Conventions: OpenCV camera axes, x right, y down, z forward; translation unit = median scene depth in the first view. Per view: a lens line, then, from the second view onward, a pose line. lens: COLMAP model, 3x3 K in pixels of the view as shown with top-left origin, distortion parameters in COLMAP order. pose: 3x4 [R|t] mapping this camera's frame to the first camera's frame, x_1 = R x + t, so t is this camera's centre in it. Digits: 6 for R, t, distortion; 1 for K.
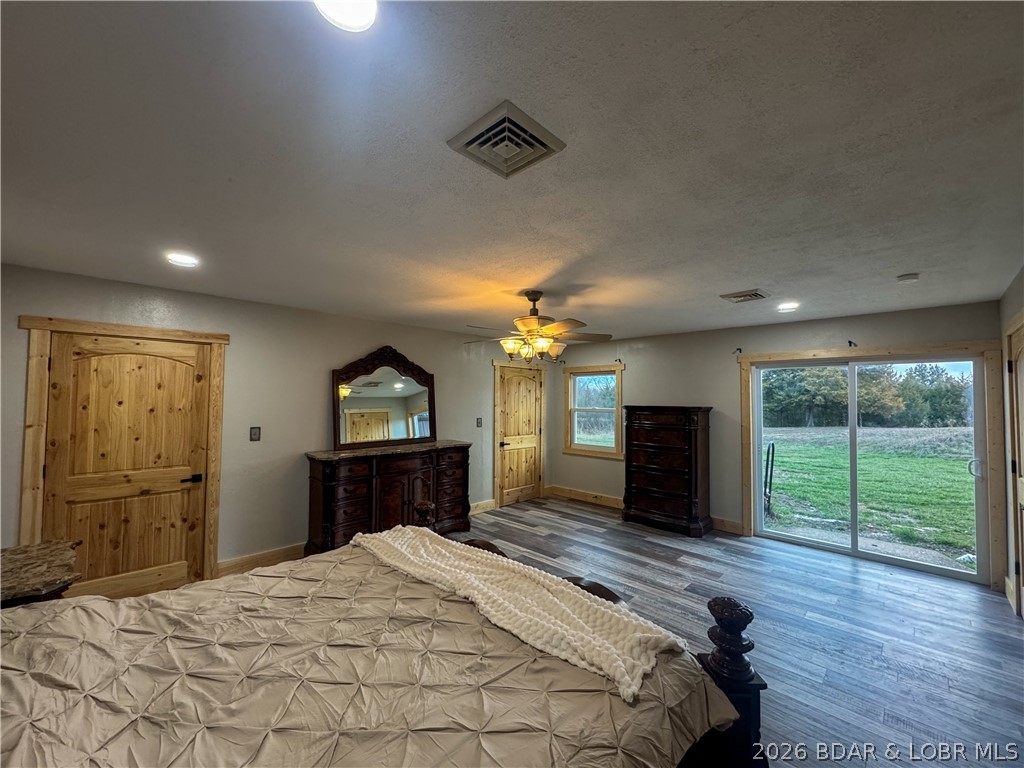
lens RADIAL K [[408.8, 0, 511.8], [0, 408.8, 385.0], [0, 0, 1]] dist [-0.001409, 0.000085]
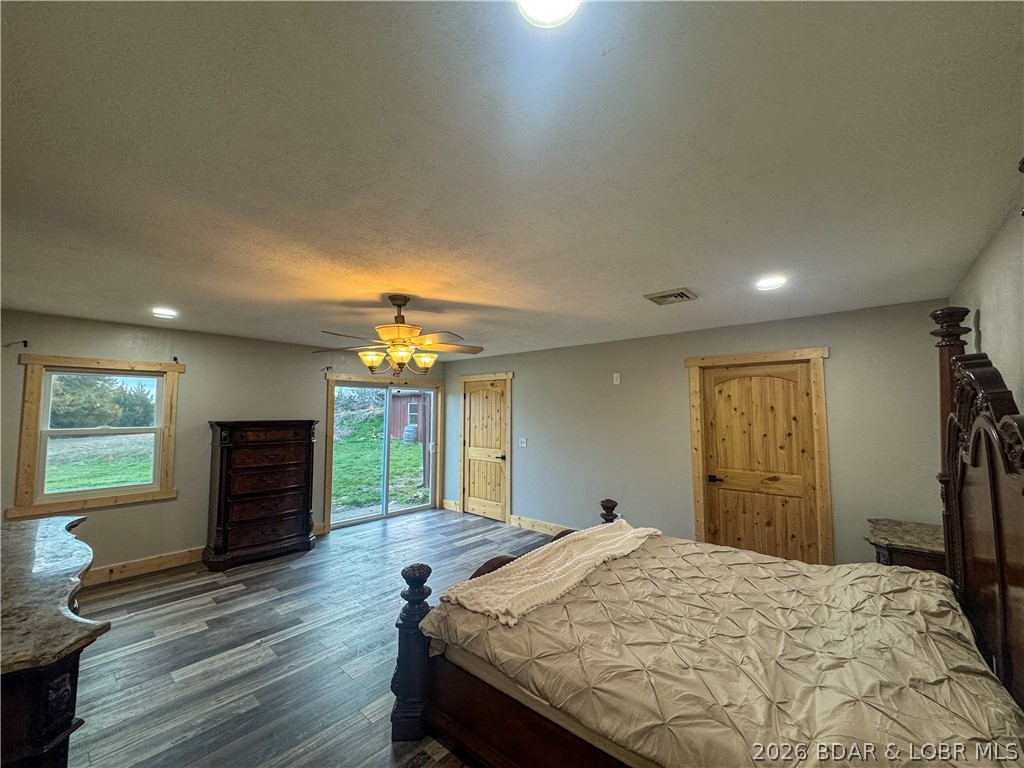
lens RADIAL K [[408.8, 0, 511.8], [0, 408.8, 385.0], [0, 0, 1]] dist [-0.001409, 0.000085]
pose [[-0.058558, 0.055519, 0.996739, -0.703526], [-0.037290, 0.997634, -0.057759, 0.007187], [-0.997587, -0.040550, -0.056349, 0.661343]]
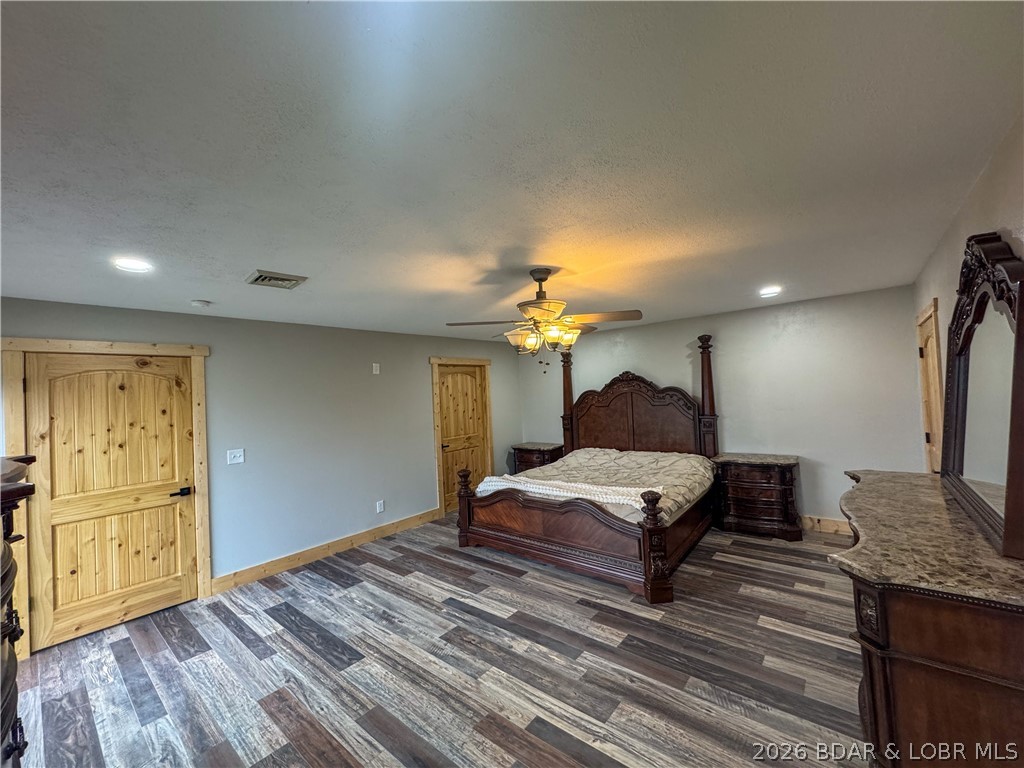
lens RADIAL K [[408.8, 0, 511.8], [0, 408.8, 385.0], [0, 0, 1]] dist [-0.001409, 0.000085]
pose [[-0.995744, 0.042163, -0.081954, 0.158406], [0.046774, 0.997380, -0.055183, 0.041306], [0.079413, -0.058781, -0.995107, 1.506554]]
